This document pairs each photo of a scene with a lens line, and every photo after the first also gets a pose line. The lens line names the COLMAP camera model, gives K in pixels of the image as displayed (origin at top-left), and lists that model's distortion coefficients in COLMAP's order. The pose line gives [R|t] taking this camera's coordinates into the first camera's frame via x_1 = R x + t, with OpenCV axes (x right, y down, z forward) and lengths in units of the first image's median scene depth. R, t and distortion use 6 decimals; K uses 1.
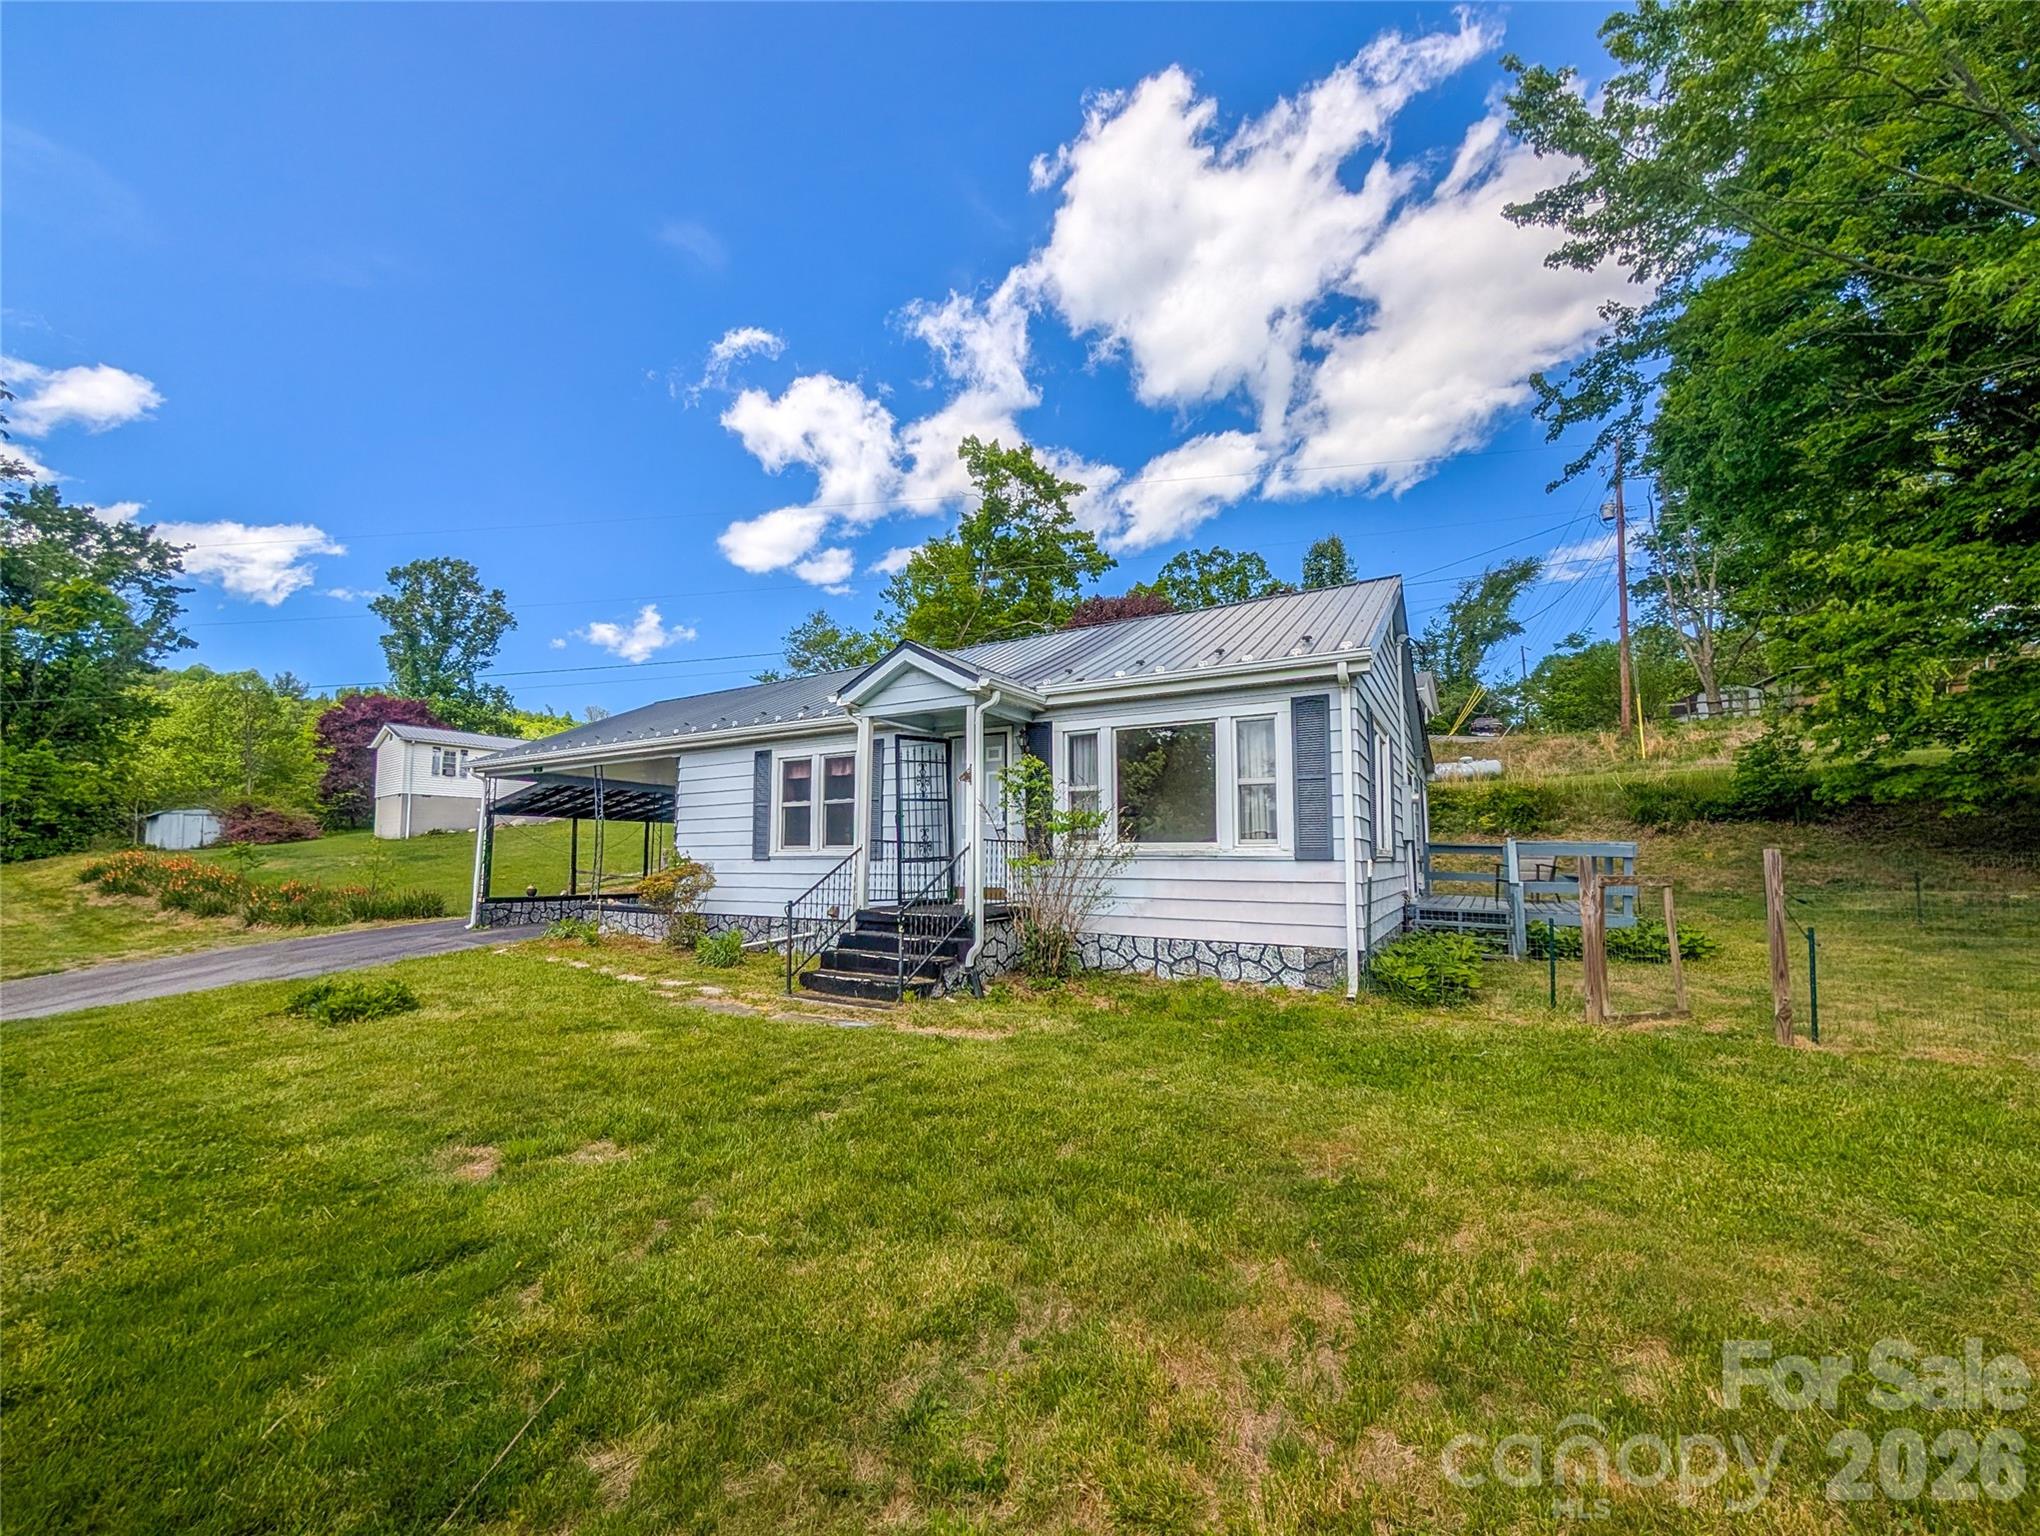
lens RADIAL K [[759.3, 0, 1022.3], [0, 759.3, 783.9], [0, 0, 1]] dist [0.000269, 0.000108]
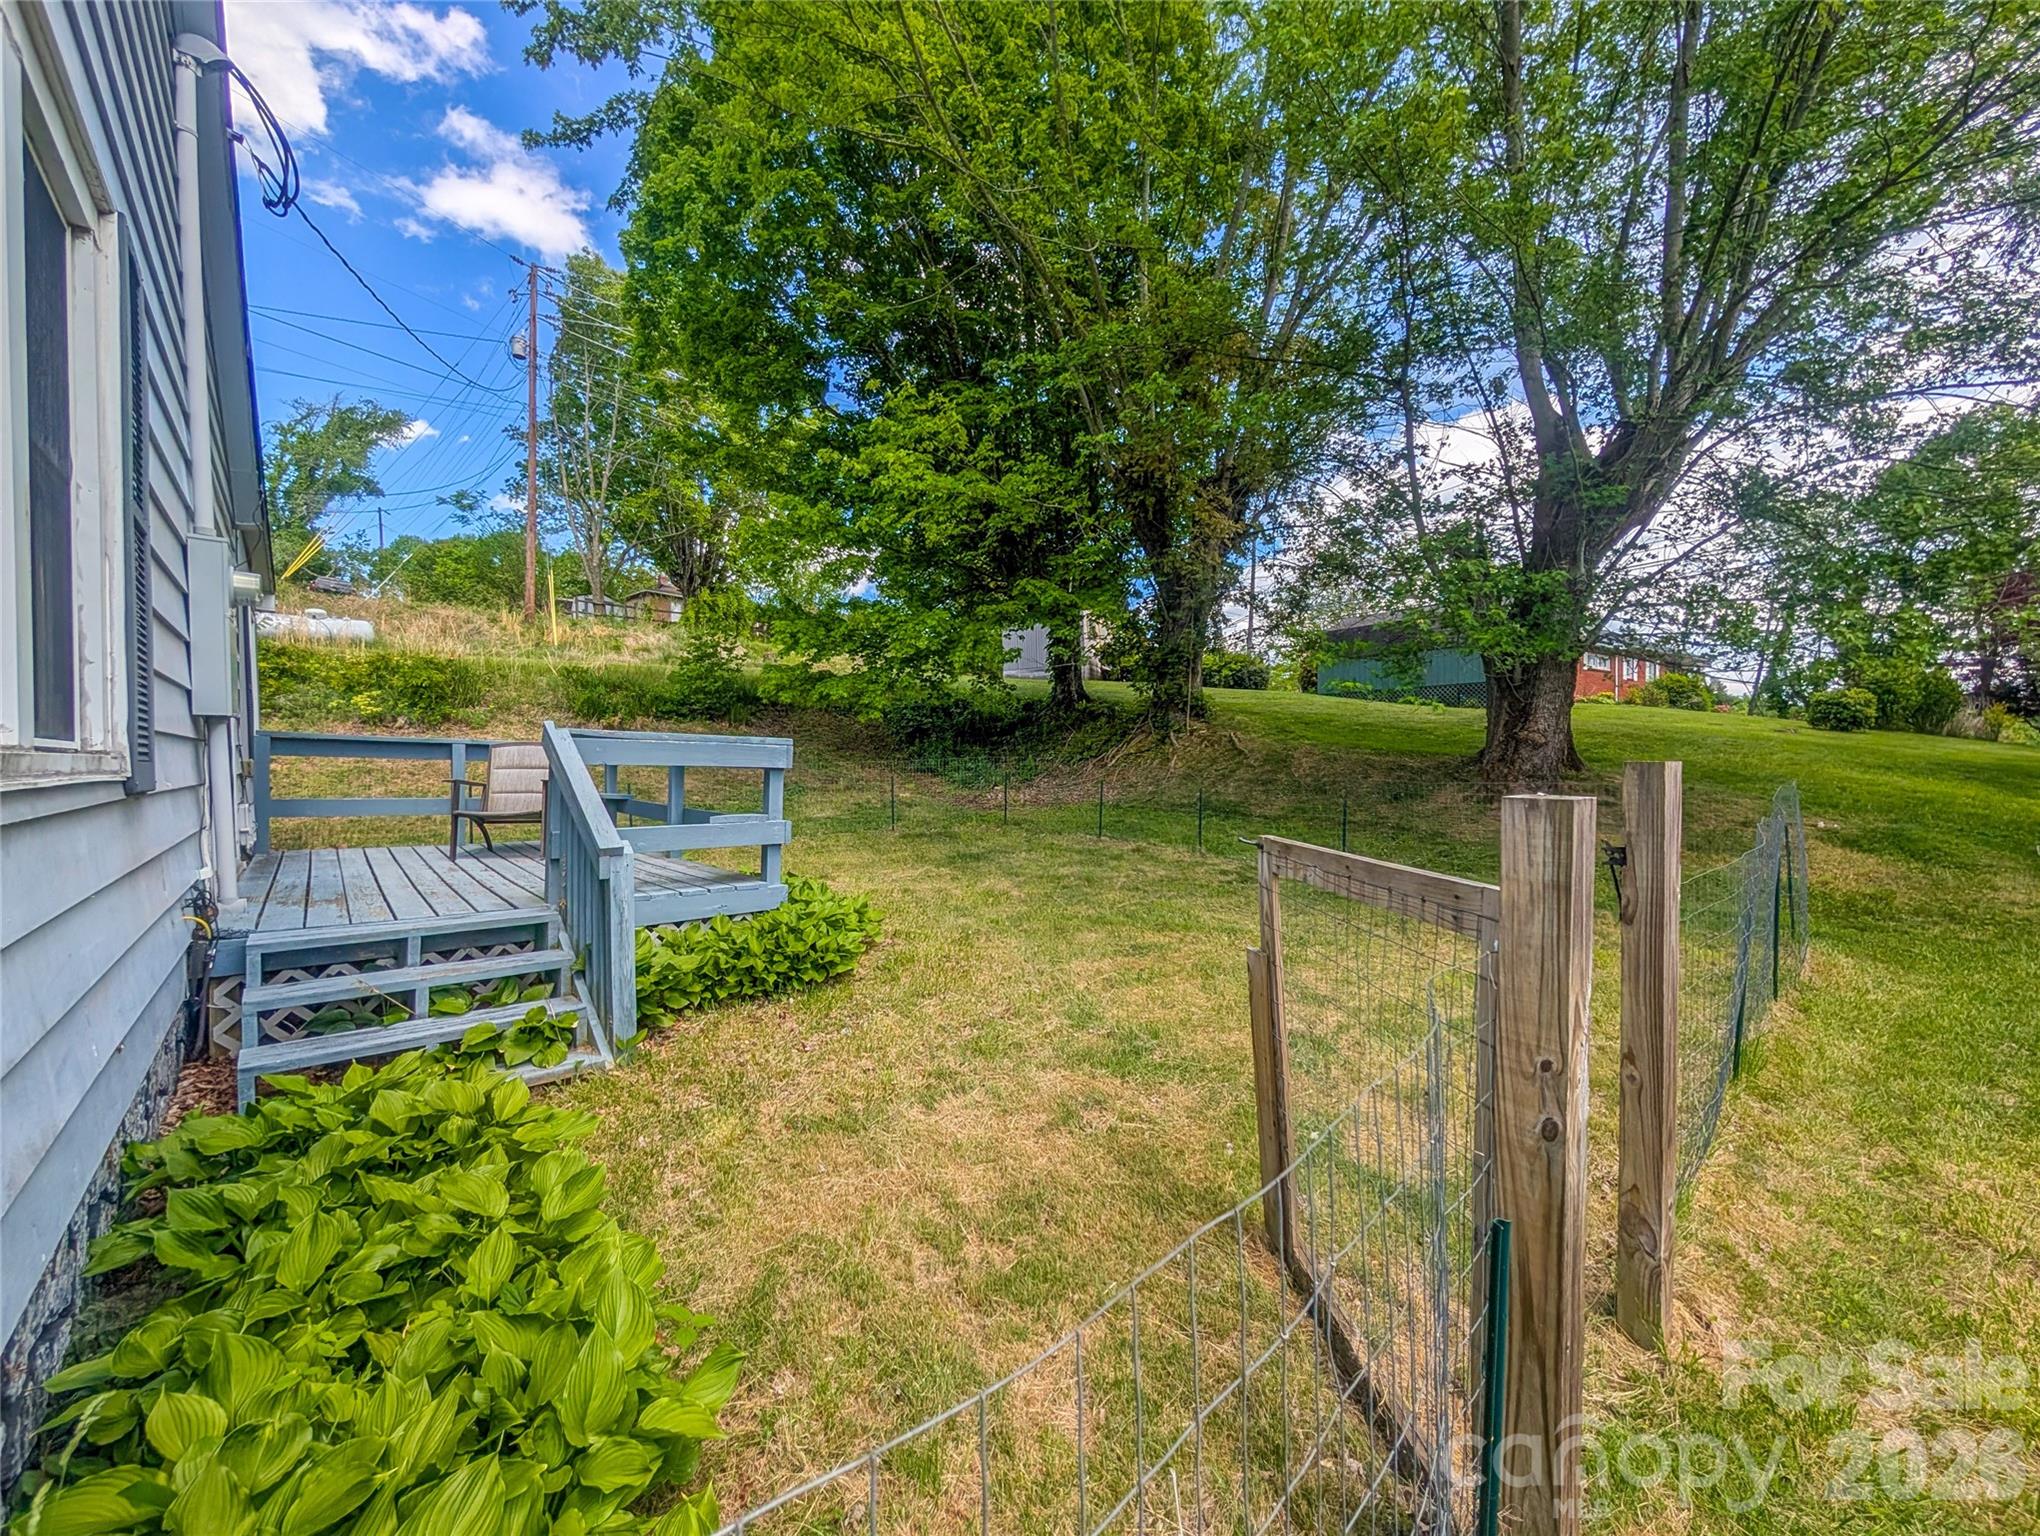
lens RADIAL K [[759.3, 0, 1022.3], [0, 759.3, 783.9], [0, 0, 1]] dist [0.000269, 0.000108]
pose [[0.273087, -0.034832, 0.961358, 0.215247], [-0.093811, 0.993617, 0.062649, 0.036510], [-0.957404, -0.107295, 0.268076, 0.429504]]
